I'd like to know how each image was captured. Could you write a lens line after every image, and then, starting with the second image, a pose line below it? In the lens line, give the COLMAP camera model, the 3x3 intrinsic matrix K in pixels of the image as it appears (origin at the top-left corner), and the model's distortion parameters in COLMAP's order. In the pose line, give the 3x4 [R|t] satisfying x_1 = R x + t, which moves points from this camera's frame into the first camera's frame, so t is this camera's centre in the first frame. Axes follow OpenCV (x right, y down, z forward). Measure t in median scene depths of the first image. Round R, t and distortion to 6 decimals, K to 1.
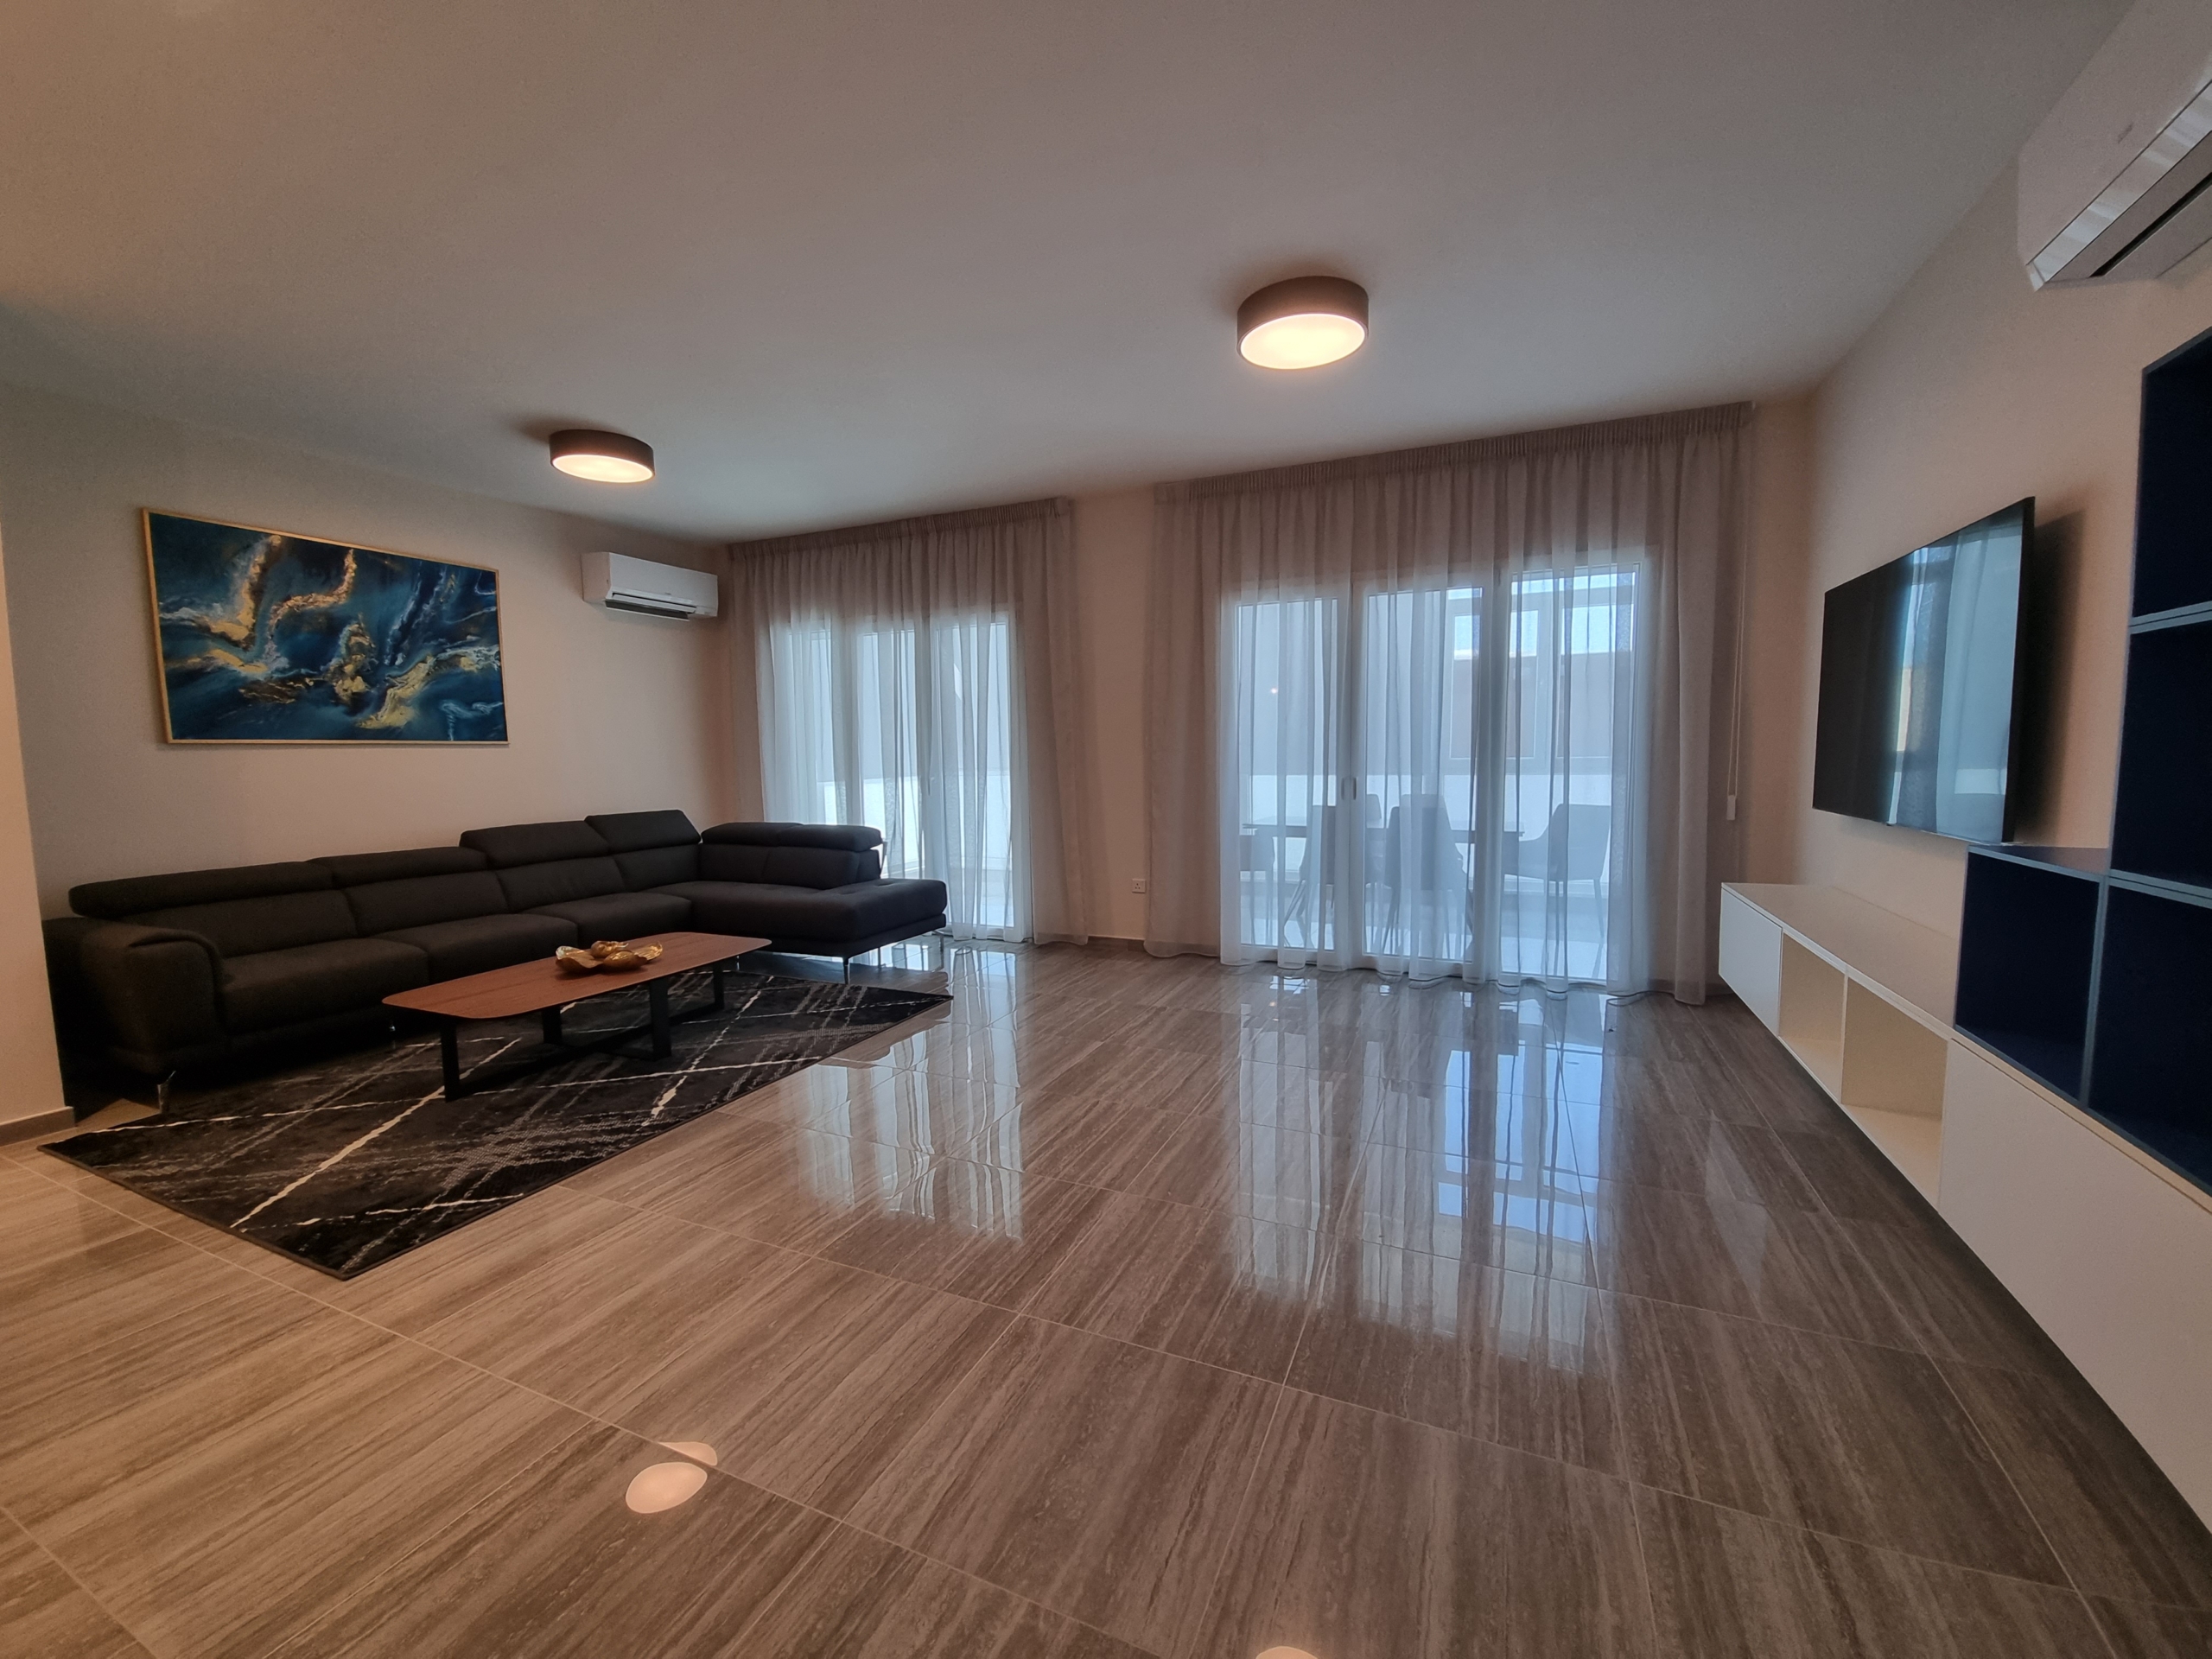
lens RADIAL K [[894.1, 0, 1110.7], [0, 894.1, 835.9], [0, 0, 1]] dist [-0.006975, -0.000139]
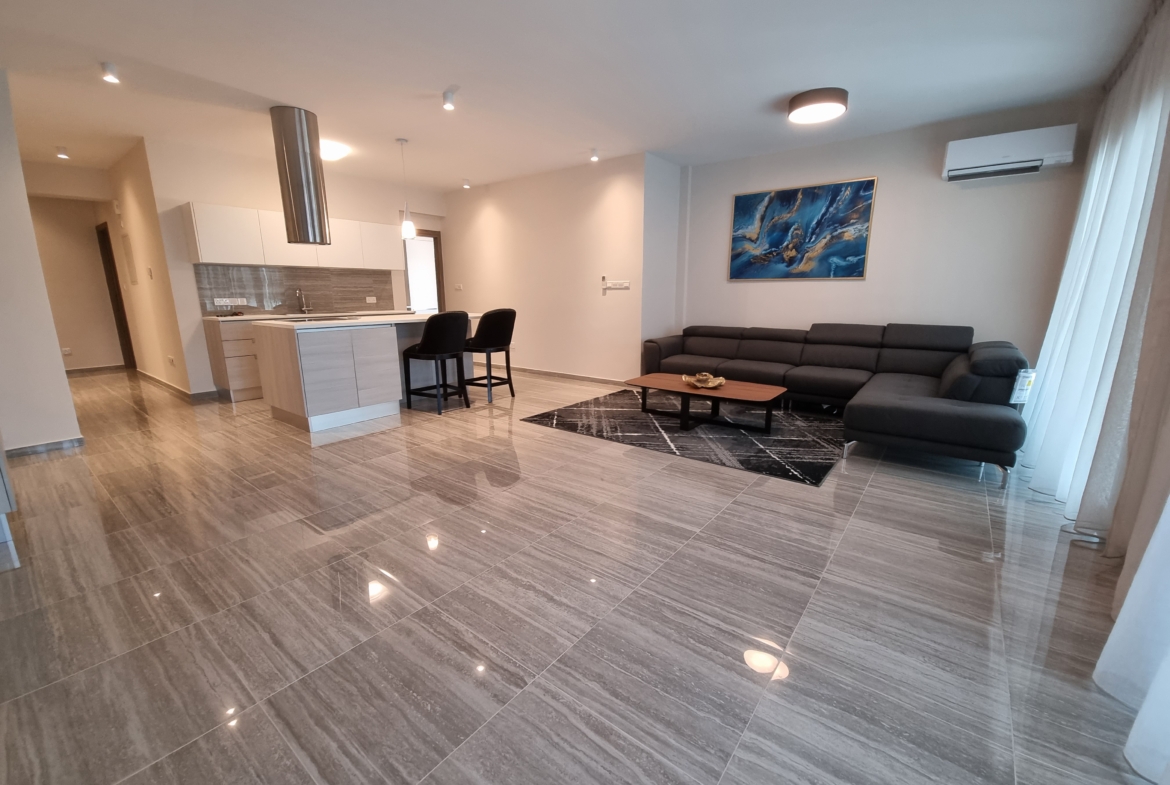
lens RADIAL K [[477.7, 0, 585.3], [0, 477.7, 394.8], [0, 0, 1]] dist [0.003087, -0.000039]
pose [[-0.246715, 0.218543, -0.944124, 0.497771], [-0.088276, 0.965121, 0.246472, -0.076079], [0.965059, 0.144152, -0.218818, 0.812428]]
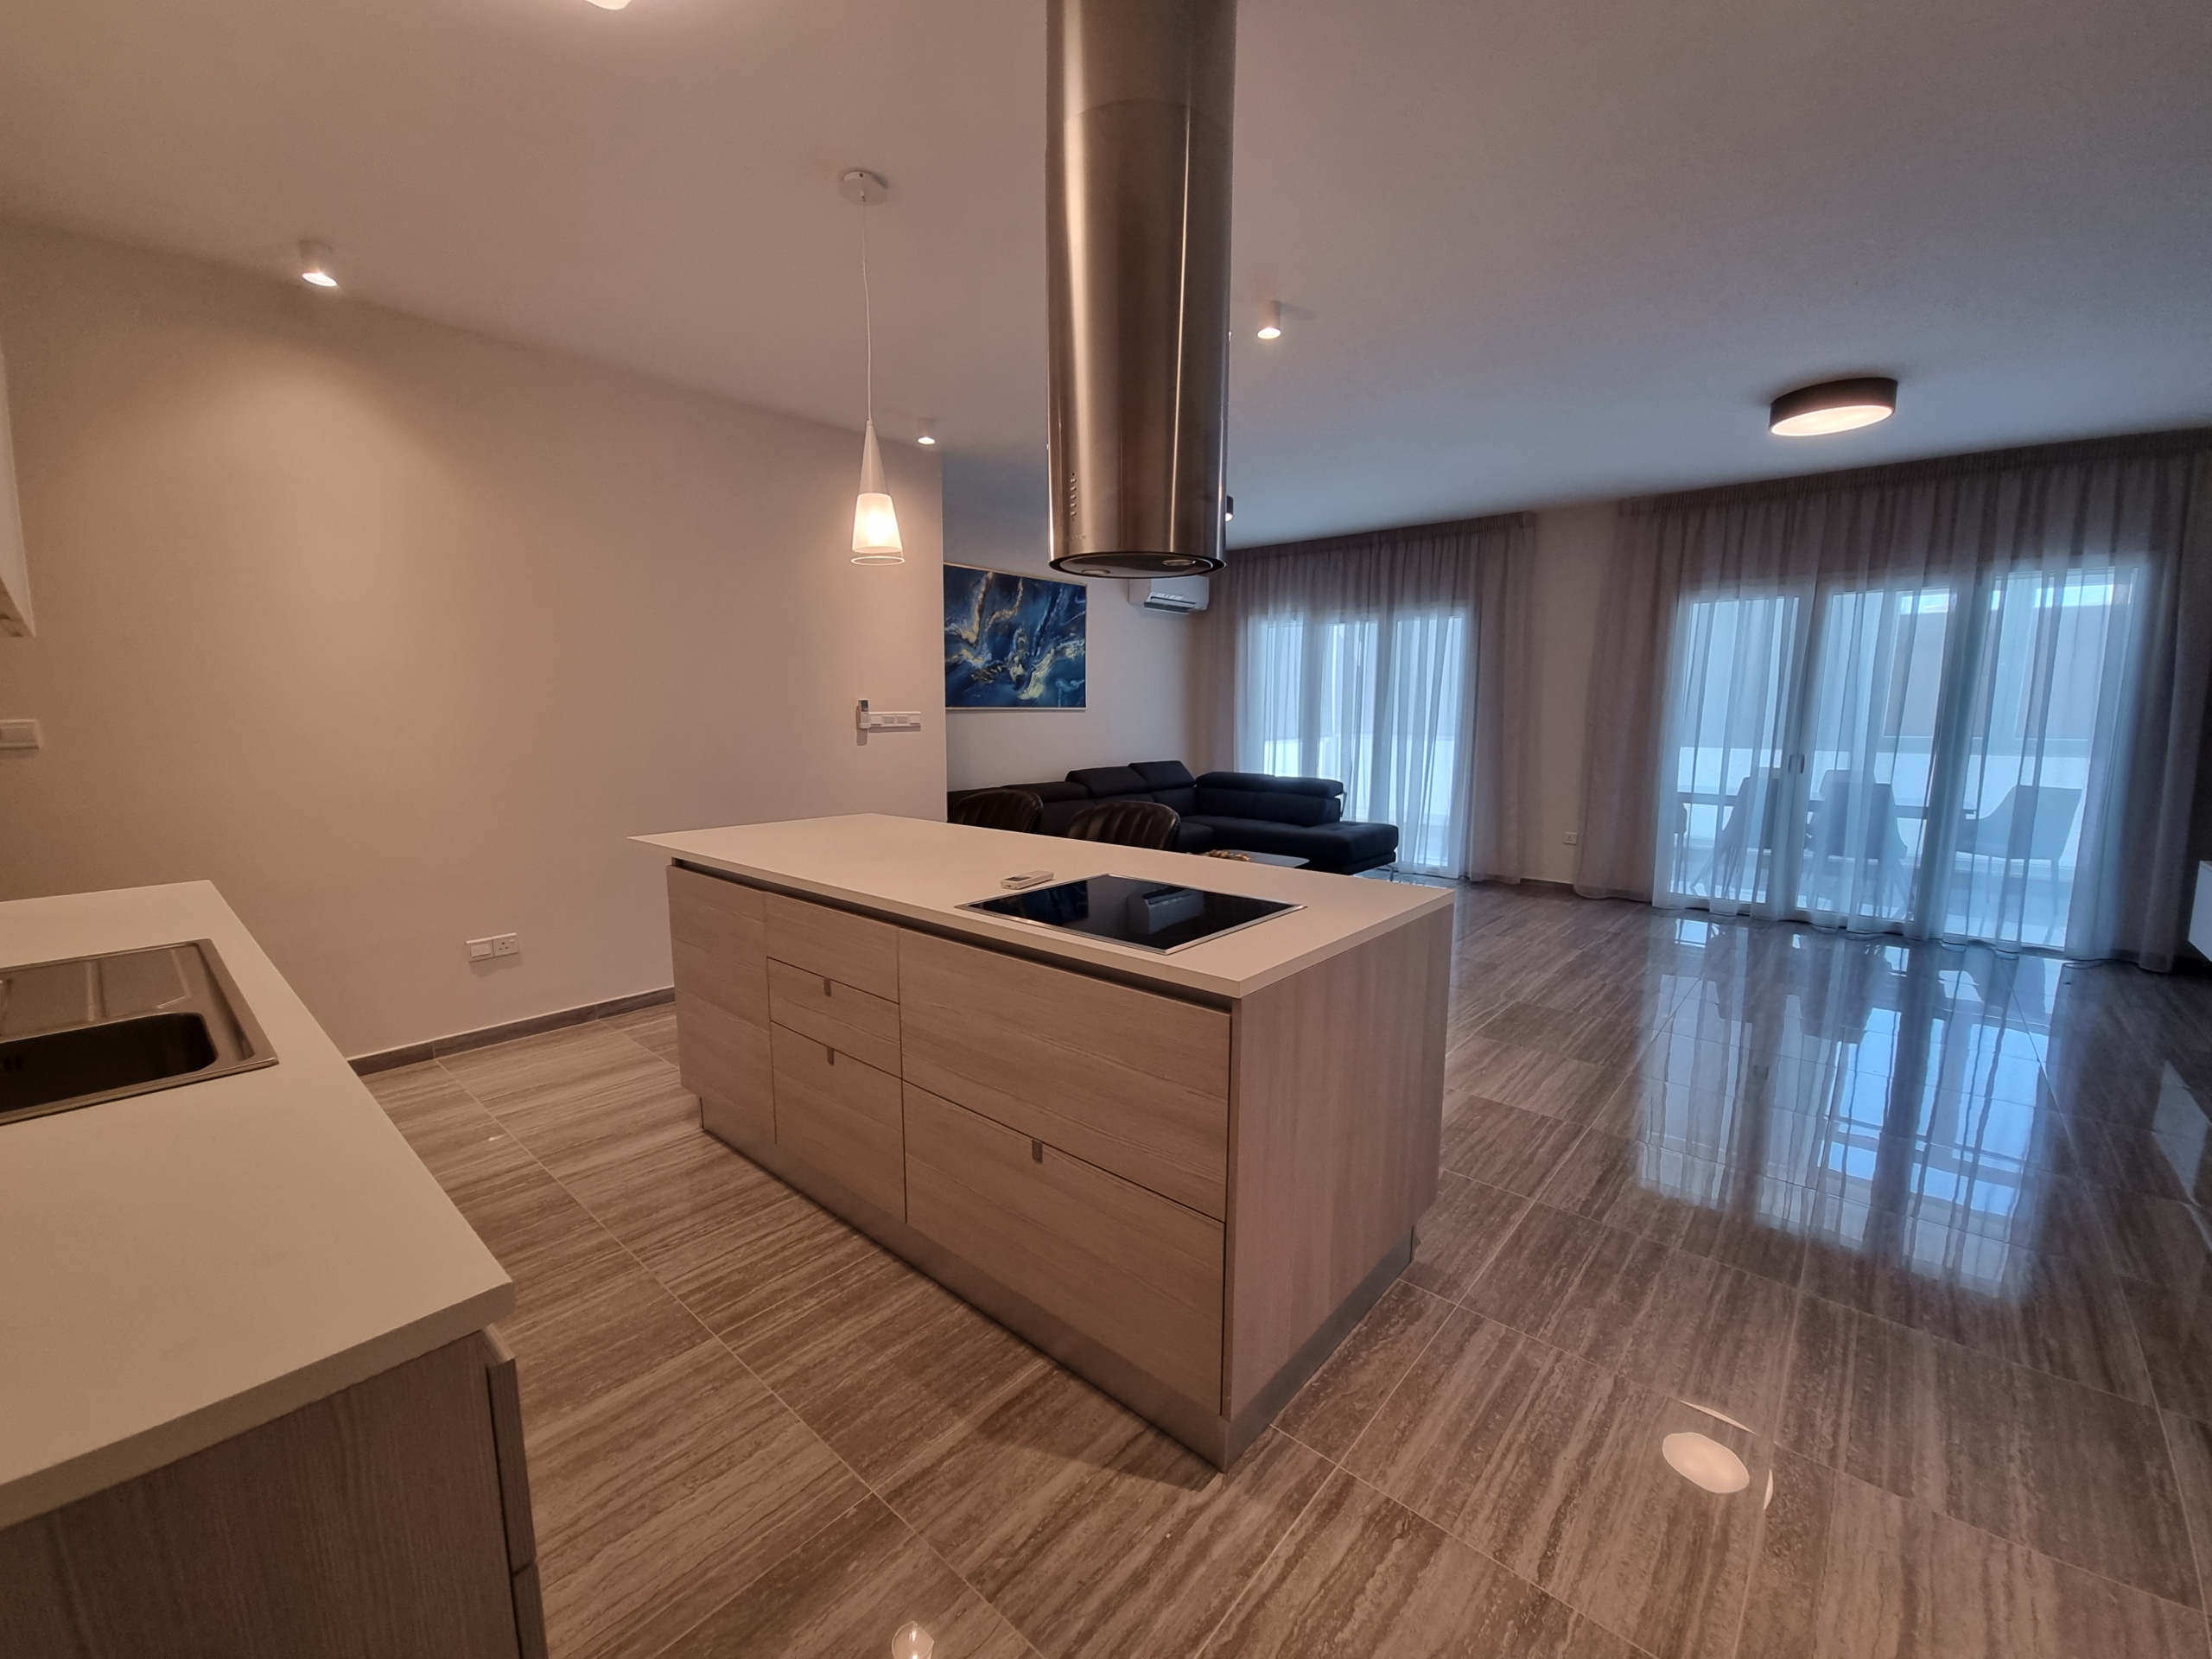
lens RADIAL K [[904.9, 0, 1106.0], [0, 904.9, 829.5], [0, 0, 1]] dist [0.008598, -0.006487]
pose [[0.950655, 0.059547, -0.304482, -0.232015], [-0.045989, 0.997613, 0.051513, 0.012312], [0.306822, -0.034968, 0.951124, -0.409011]]
